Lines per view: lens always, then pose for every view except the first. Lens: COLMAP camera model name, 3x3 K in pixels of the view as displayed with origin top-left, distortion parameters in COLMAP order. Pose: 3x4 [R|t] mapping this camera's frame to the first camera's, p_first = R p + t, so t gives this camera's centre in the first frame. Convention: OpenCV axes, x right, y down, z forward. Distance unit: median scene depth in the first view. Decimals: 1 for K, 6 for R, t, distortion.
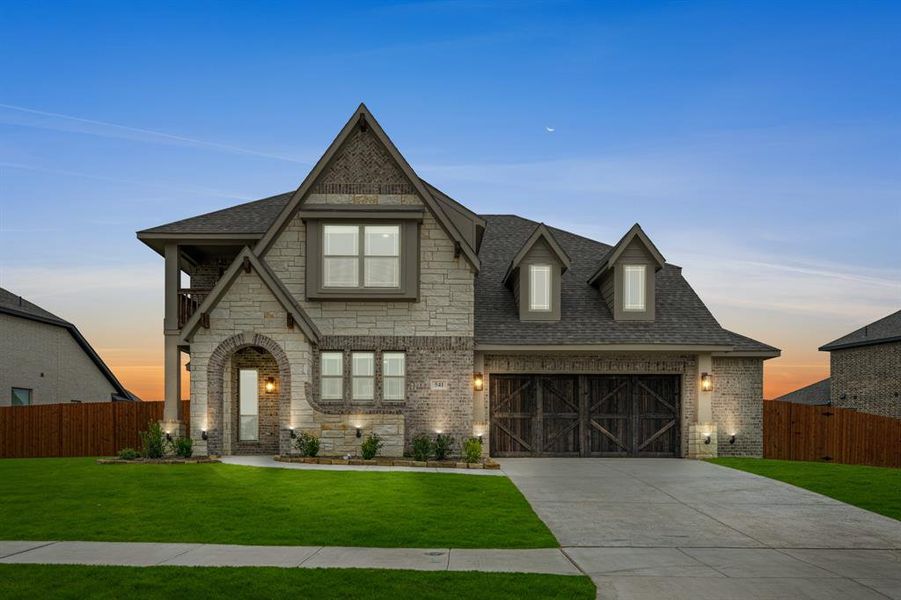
lens RADIAL K [[367.2, 0, 449.5], [0, 367.2, 307.9], [0, 0, 1]] dist [-0.000186, 0.000005]
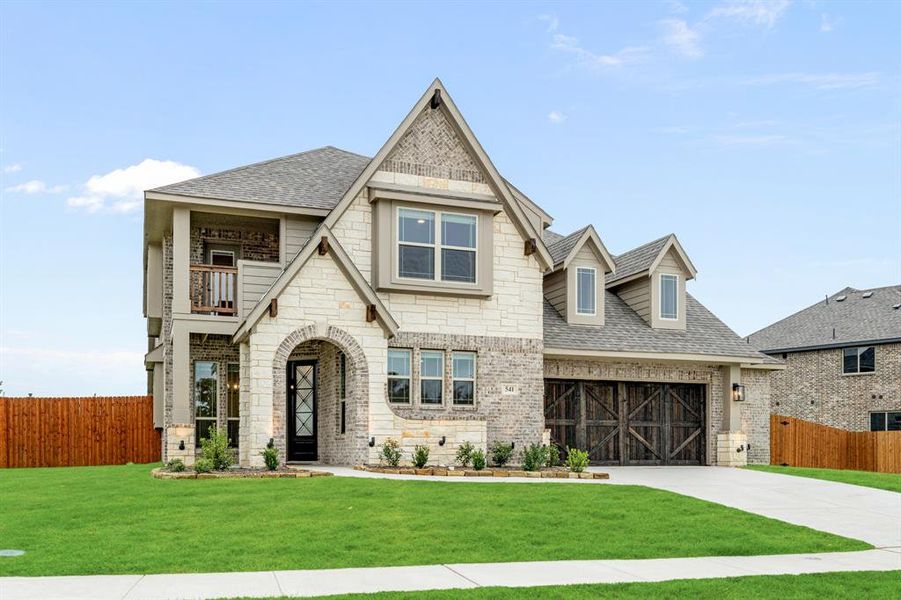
lens RADIAL K [[406.4, 0, 454.4], [0, 406.4, 295.5], [0, 0, 1]] dist [-0.000466, -0.000116]
pose [[0.982763, 0.064931, 0.173091, -0.414068], [-0.063061, 0.997877, -0.016283, -0.004769], [-0.173781, 0.005087, 0.984771, -0.000476]]
